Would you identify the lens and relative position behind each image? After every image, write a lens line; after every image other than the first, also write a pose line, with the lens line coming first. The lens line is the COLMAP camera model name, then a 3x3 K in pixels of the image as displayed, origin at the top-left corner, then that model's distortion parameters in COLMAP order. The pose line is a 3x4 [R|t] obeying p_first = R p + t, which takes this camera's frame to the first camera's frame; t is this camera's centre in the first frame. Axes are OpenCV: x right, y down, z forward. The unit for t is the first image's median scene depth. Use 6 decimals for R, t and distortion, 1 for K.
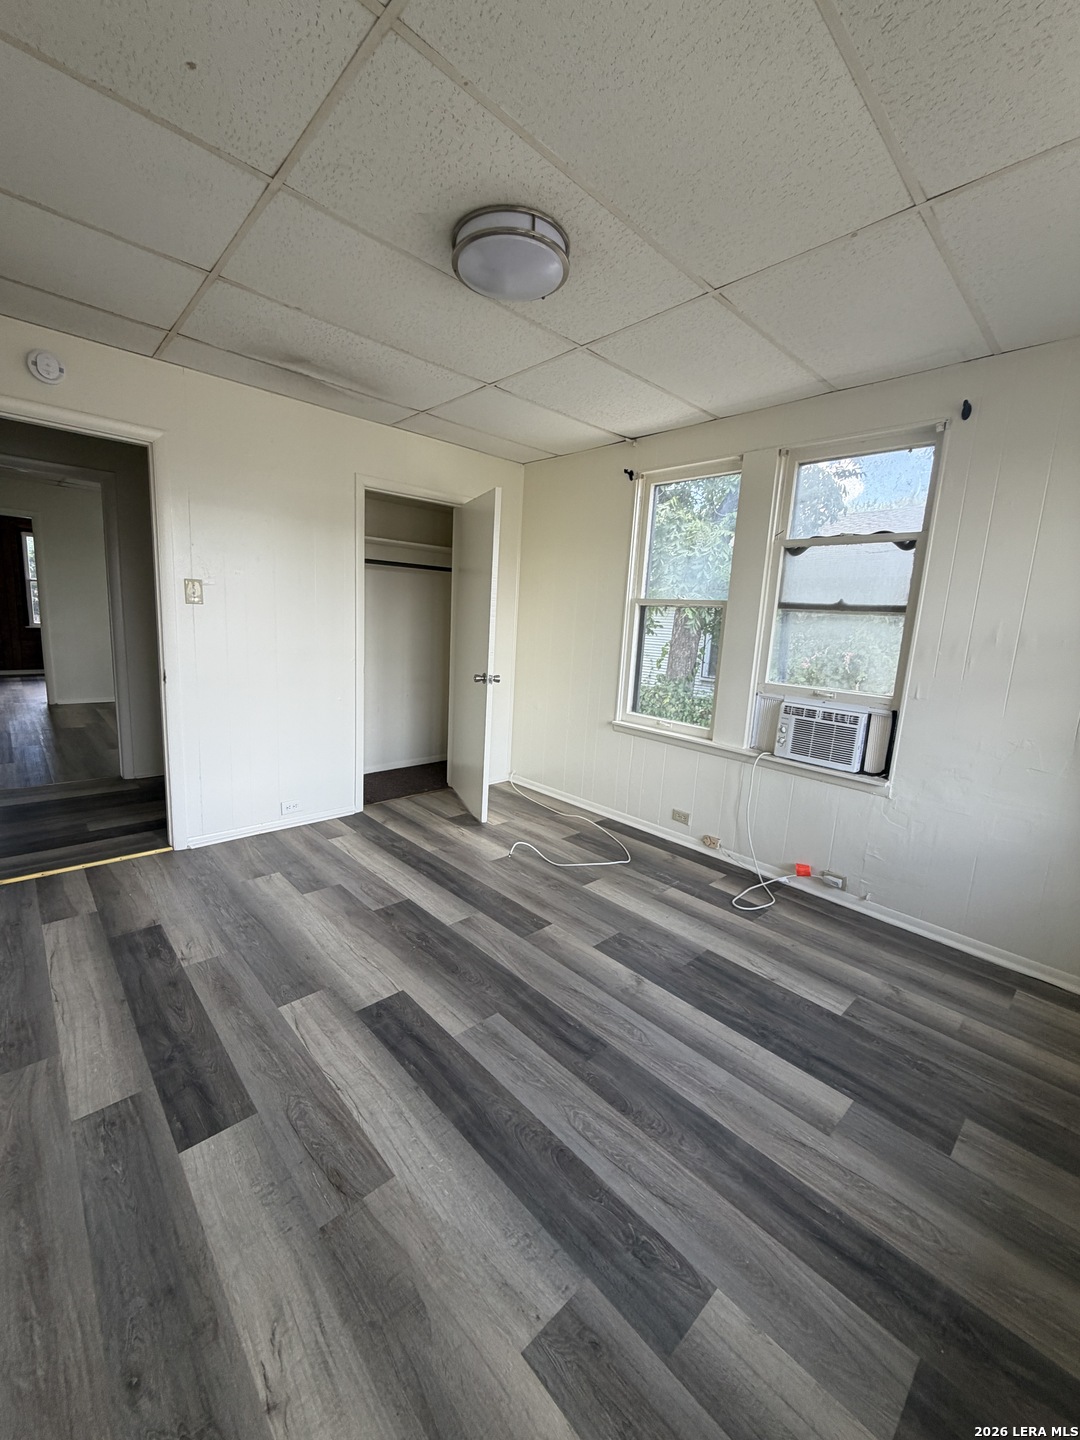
lens RADIAL K [[577.4, 0, 540.2], [0, 577.4, 715.0], [0, 0, 1]] dist [0.002772, 0.000478]
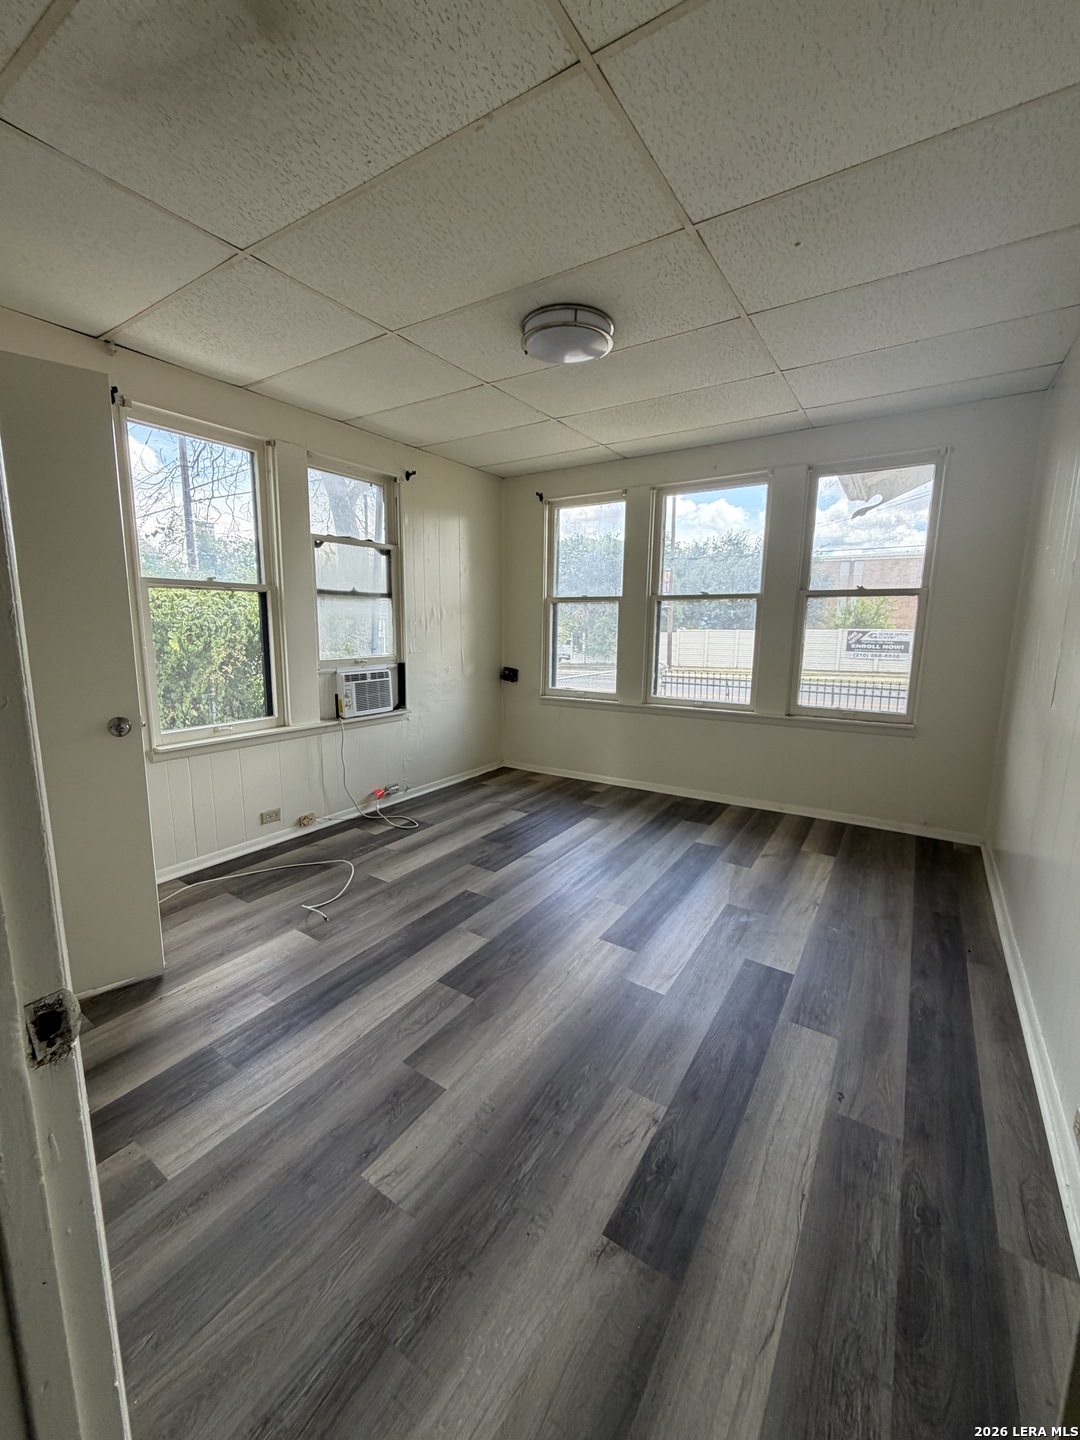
lens RADIAL K [[577.4, 0, 540.2], [0, 577.4, 715.0], [0, 0, 1]] dist [0.002772, 0.000478]
pose [[-0.237789, -0.216912, 0.946787, -0.923936], [0.133632, 0.958171, 0.253083, -0.207814], [-0.962080, 0.186701, -0.198857, 0.951245]]
